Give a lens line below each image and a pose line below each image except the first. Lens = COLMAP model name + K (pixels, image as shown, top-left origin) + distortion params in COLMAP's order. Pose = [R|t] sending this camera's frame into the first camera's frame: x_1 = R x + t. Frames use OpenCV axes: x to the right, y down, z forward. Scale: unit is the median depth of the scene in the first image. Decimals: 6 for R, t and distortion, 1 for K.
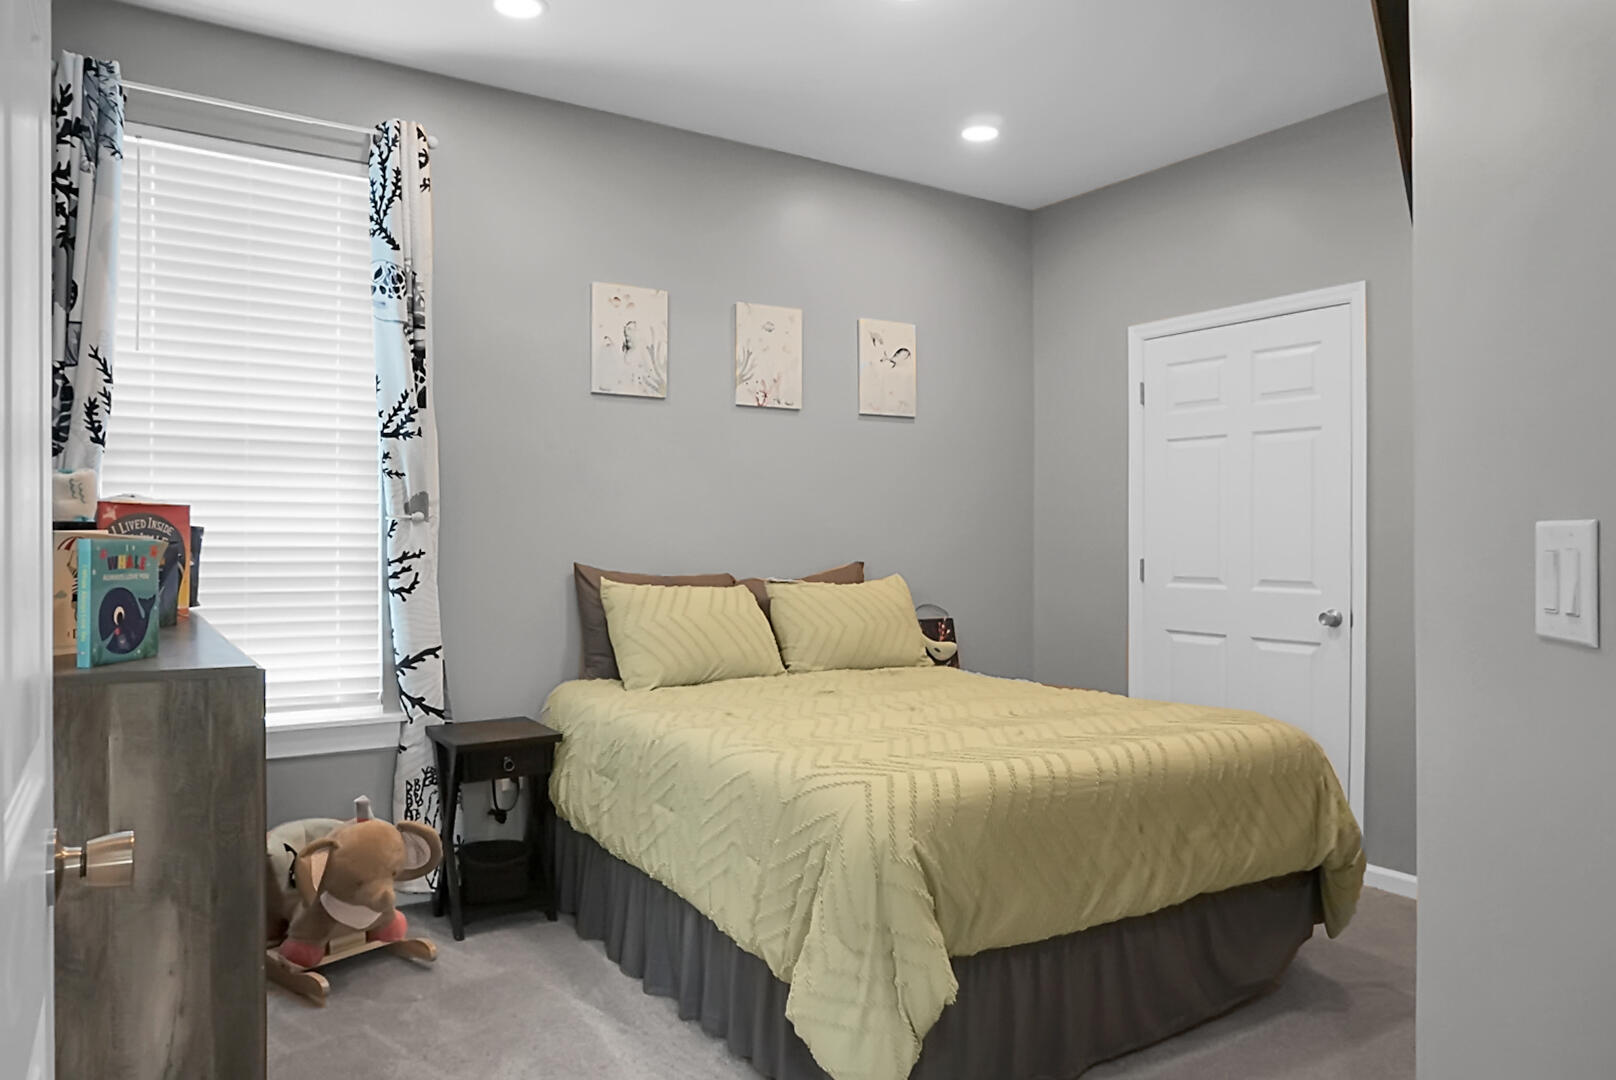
lens RADIAL K [[1135.7, 0, 803.5], [0, 1135.7, 535.1], [0, 0, 1]] dist [-0.015668, 0.012478]
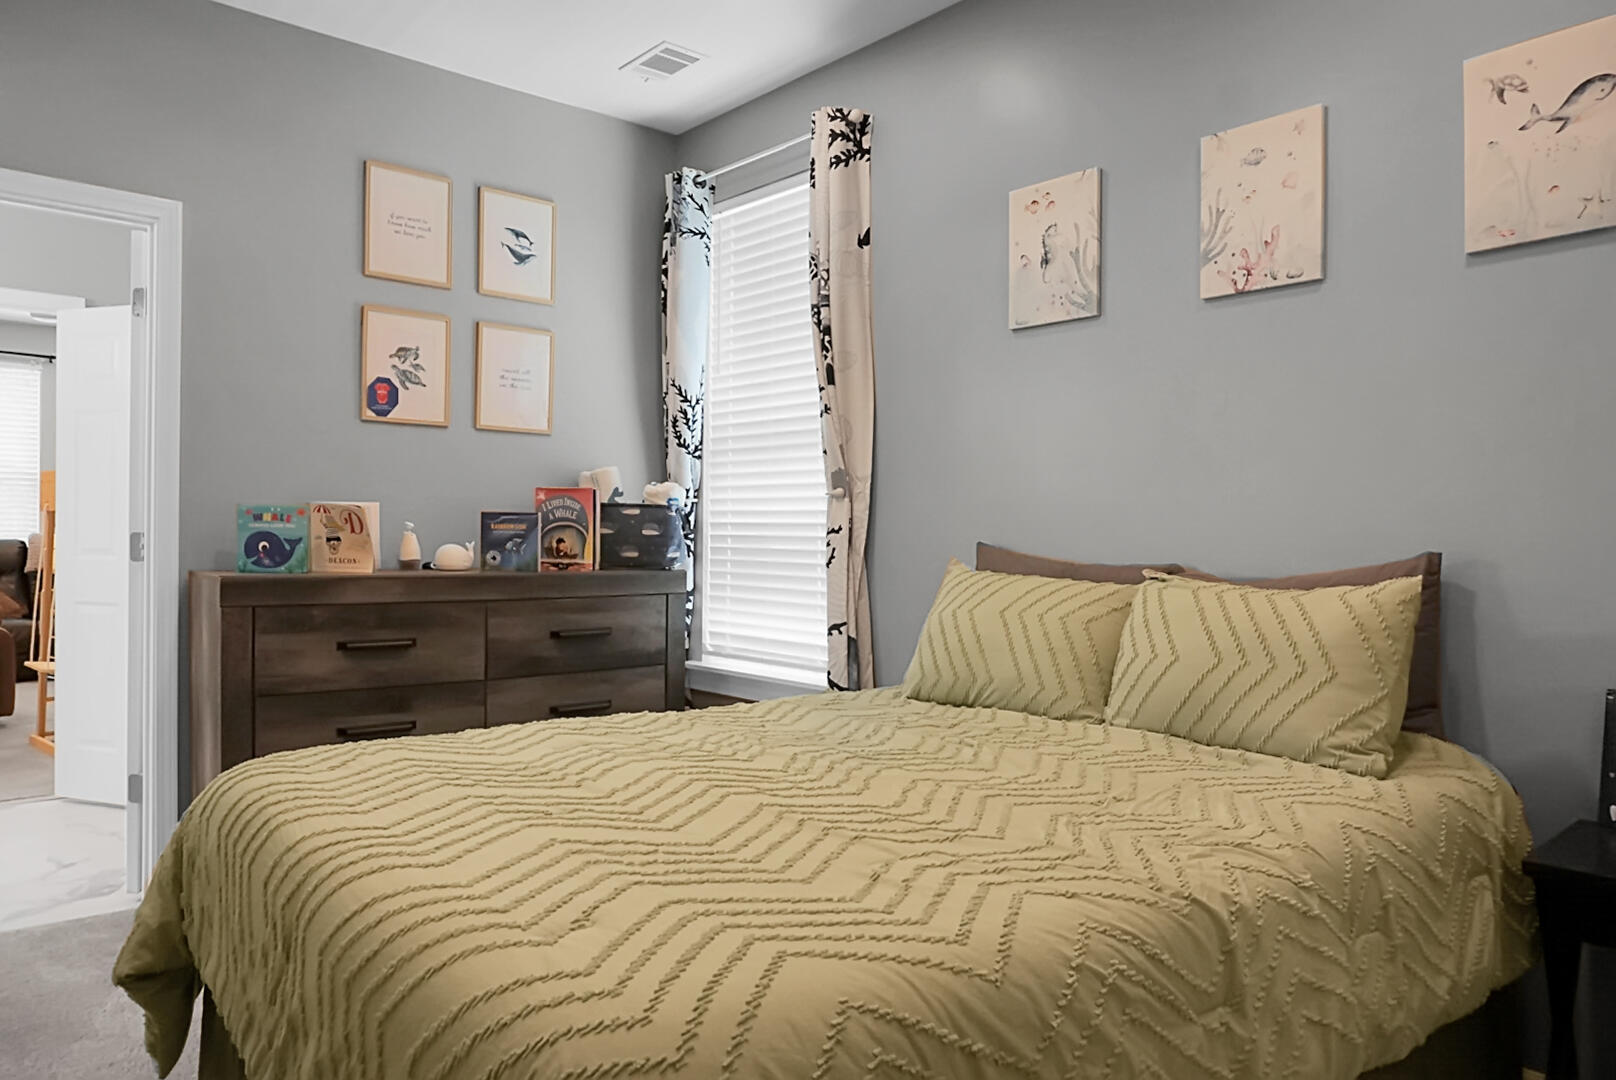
lens RADIAL K [[1135.7, 0, 803.9], [0, 1135.7, 539.2], [0, 0, 1]] dist [-0.015668, 0.012478]
pose [[0.099567, 0.000904, -0.995030, 0.590453], [-0.011510, 0.999934, -0.000244, 0.022948], [0.994964, 0.011477, 0.099571, 0.773137]]
